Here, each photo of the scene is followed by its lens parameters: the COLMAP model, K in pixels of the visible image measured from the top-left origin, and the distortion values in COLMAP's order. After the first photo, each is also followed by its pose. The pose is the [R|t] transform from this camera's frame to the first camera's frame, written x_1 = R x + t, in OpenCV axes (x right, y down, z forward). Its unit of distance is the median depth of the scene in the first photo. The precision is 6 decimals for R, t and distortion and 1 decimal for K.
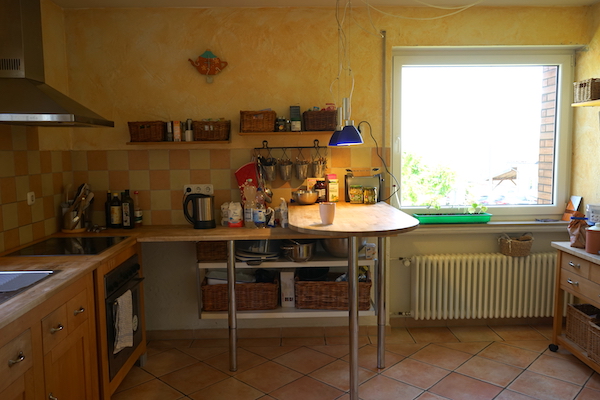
lens RADIAL K [[482.3, 0, 299.9], [0, 482.3, 200.3], [0, 0, 1]] dist [0.003443, 0.000177]
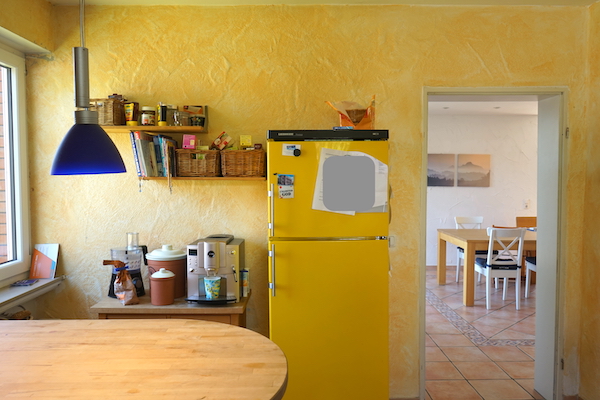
lens RADIAL K [[482.3, 0, 300.2], [0, 482.3, 199.3], [0, 0, 1]] dist [0.003443, 0.000177]
pose [[0.003914, -0.034205, 0.999407, -0.199408], [0.106153, 0.993782, 0.033597, -0.063651], [-0.994342, 0.105959, 0.007521, 0.595865]]
